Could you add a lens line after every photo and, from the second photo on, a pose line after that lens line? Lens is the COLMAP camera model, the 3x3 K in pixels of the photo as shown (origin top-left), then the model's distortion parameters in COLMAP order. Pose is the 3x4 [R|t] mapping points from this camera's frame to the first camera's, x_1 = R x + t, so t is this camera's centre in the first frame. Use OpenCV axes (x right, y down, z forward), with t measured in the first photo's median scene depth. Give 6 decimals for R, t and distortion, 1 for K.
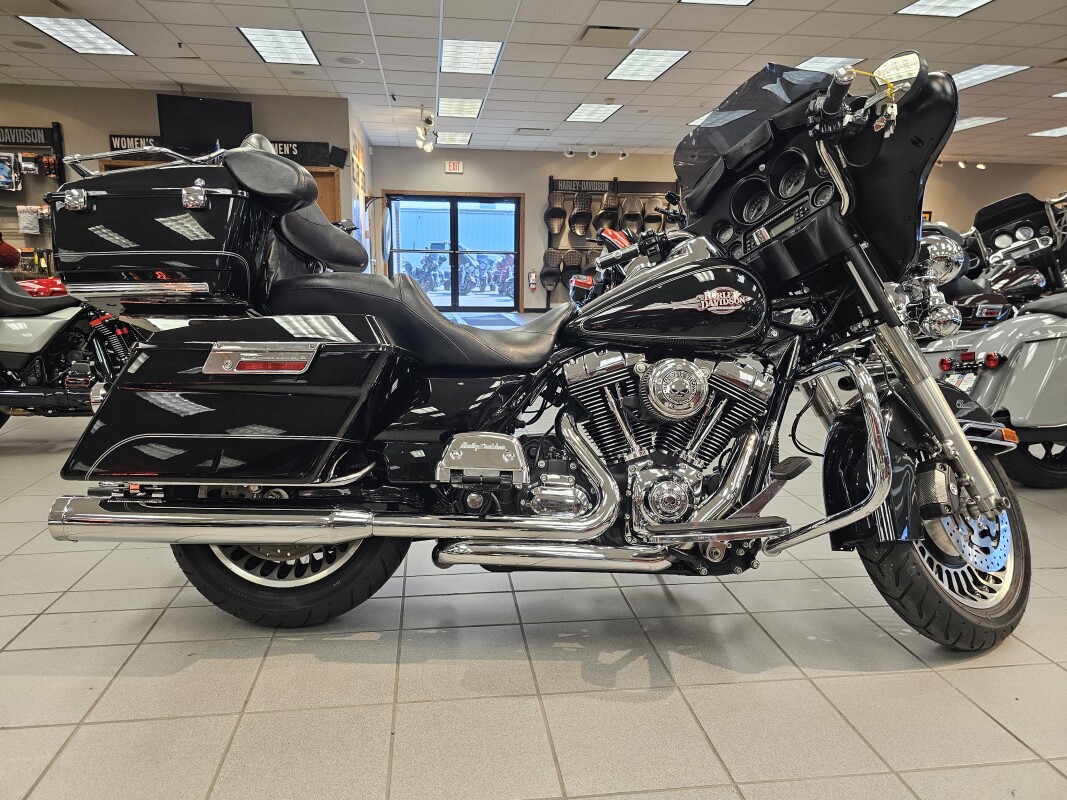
lens RADIAL K [[726.8, 0, 515.1], [0, 726.8, 395.8], [0, 0, 1]] dist [0.041081, -0.041196]
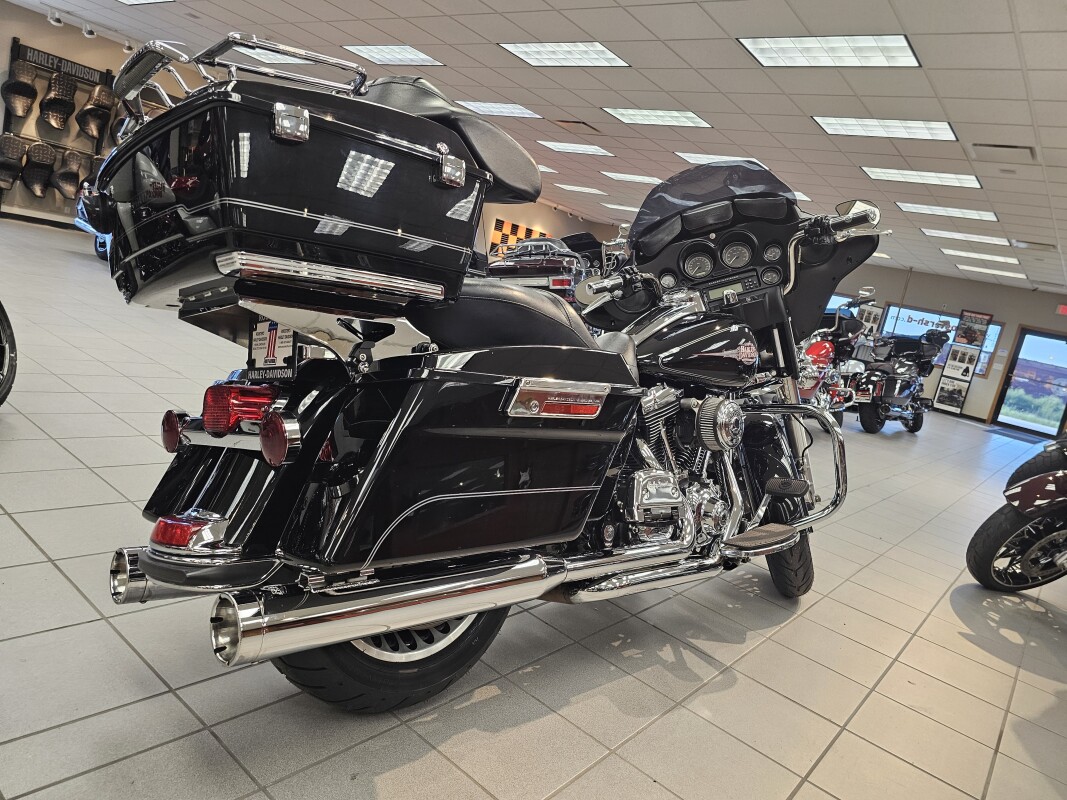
lens RADIAL K [[718.9, 0, 533.5], [0, 718.9, 400.0], [0, 0, 1]] dist [0.043273, -0.039665]
pose [[0.694263, 0.031086, 0.719049, -0.162426], [-0.092033, 0.994699, 0.045857, -0.014361], [-0.713812, -0.098014, 0.693444, 0.076303]]
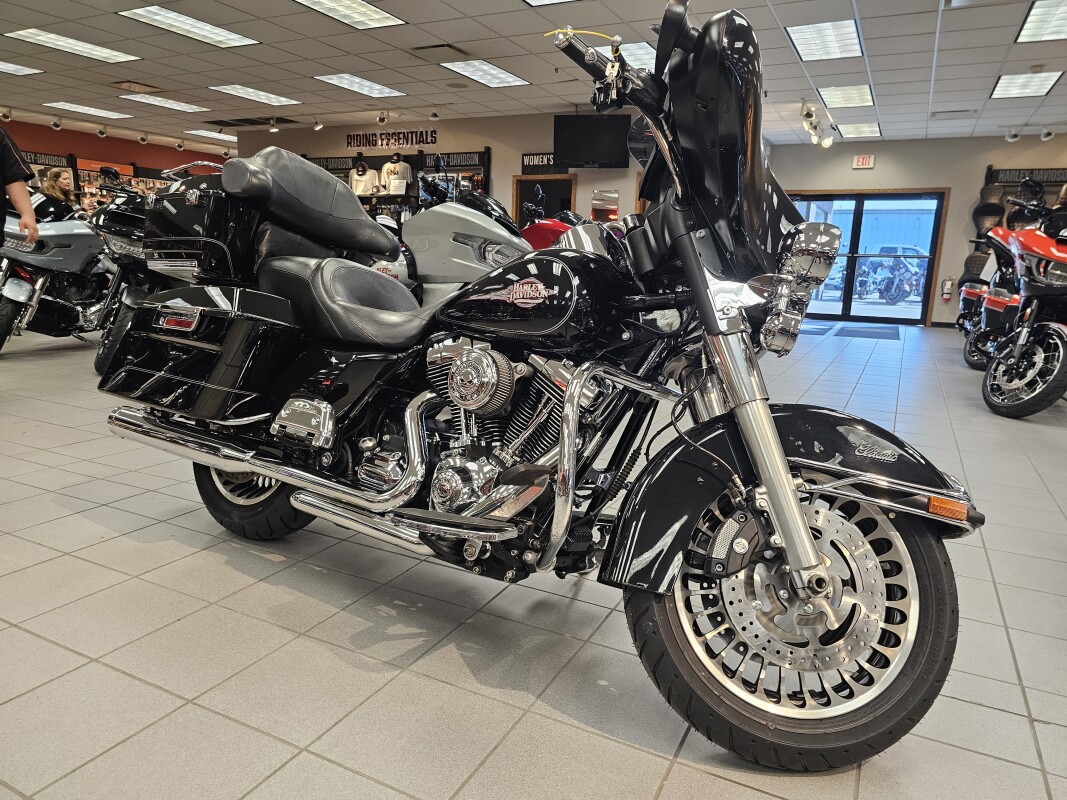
lens RADIAL K [[718.9, 0, 533.5], [0, 718.9, 400.0], [0, 0, 1]] dist [0.043273, -0.039665]
pose [[0.828192, 0.121684, -0.547076, 0.155344], [-0.121083, 0.991940, 0.037331, -0.005480], [0.547209, 0.035325, 0.836250, 0.044177]]
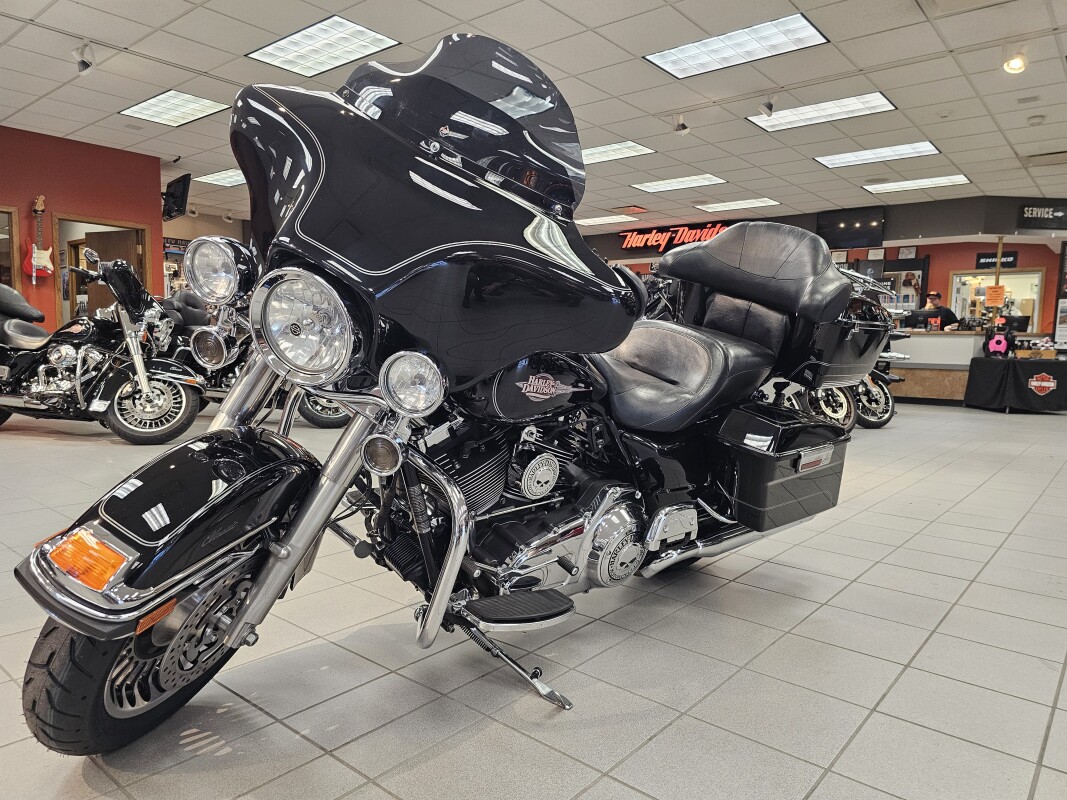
lens RADIAL K [[718.9, 0, 533.5], [0, 718.9, 400.0], [0, 0, 1]] dist [0.043273, -0.039665]
pose [[0.952378, 0.009243, -0.304779, 0.579026], [-0.038402, 0.995218, -0.089818, 0.069545], [0.302492, 0.097245, 0.948178, -0.244859]]
